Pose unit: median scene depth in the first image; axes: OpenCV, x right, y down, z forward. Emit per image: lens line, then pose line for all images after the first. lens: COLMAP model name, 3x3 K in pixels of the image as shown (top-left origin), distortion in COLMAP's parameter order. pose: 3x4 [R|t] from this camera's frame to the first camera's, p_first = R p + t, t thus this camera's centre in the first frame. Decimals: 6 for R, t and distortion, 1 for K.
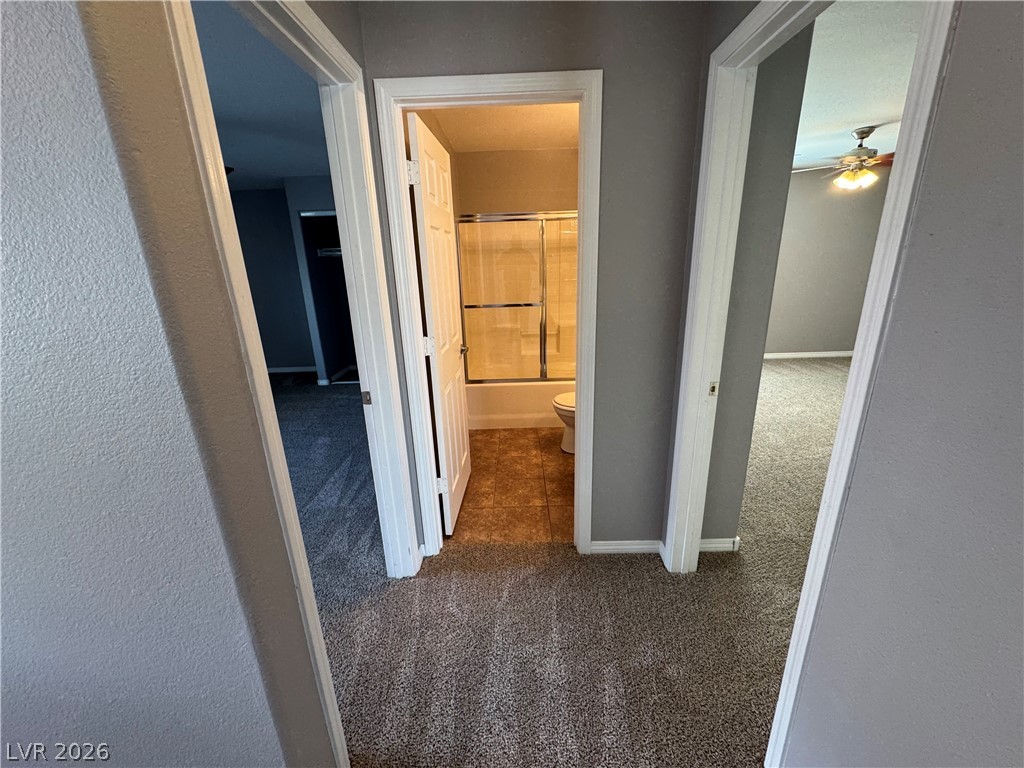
lens RADIAL K [[407.8, 0, 517.0], [0, 407.8, 384.5], [0, 0, 1]] dist [-0.001386, -0.000532]
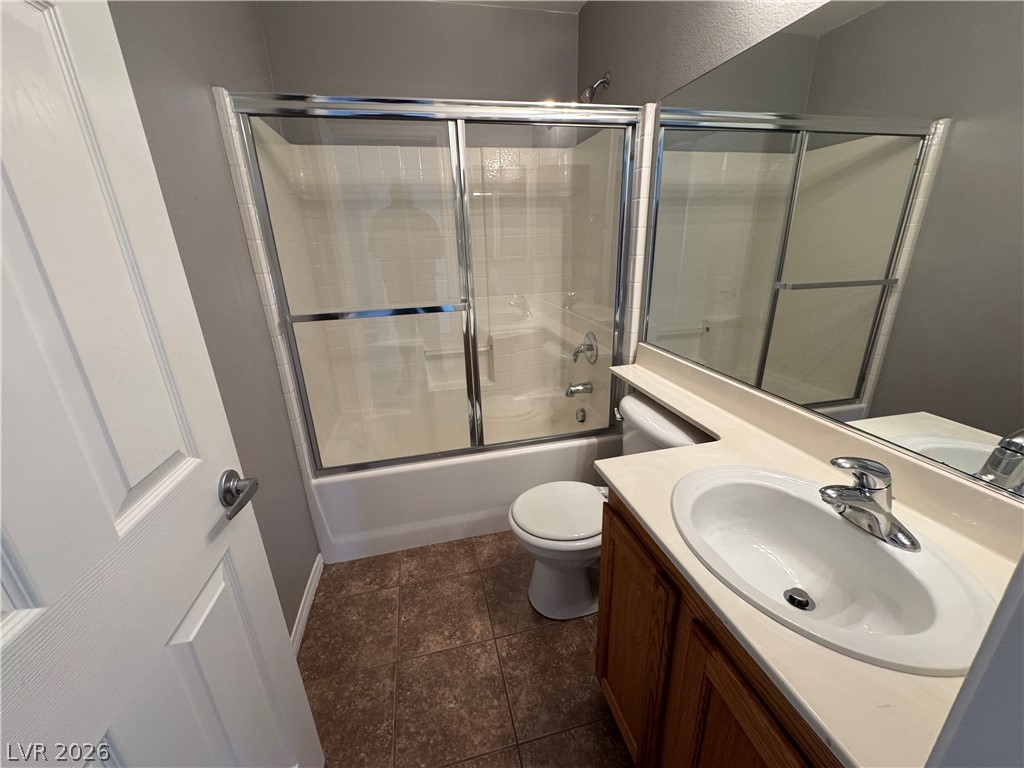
lens RADIAL K [[407.8, 0, 514.2], [0, 407.8, 383.3], [0, 0, 1]] dist [-0.001386, -0.000532]
pose [[0.972610, -0.086124, 0.215899, 0.005919], [0.077589, 0.995843, 0.047716, -0.118464], [-0.219111, -0.029657, 0.975249, 0.492049]]
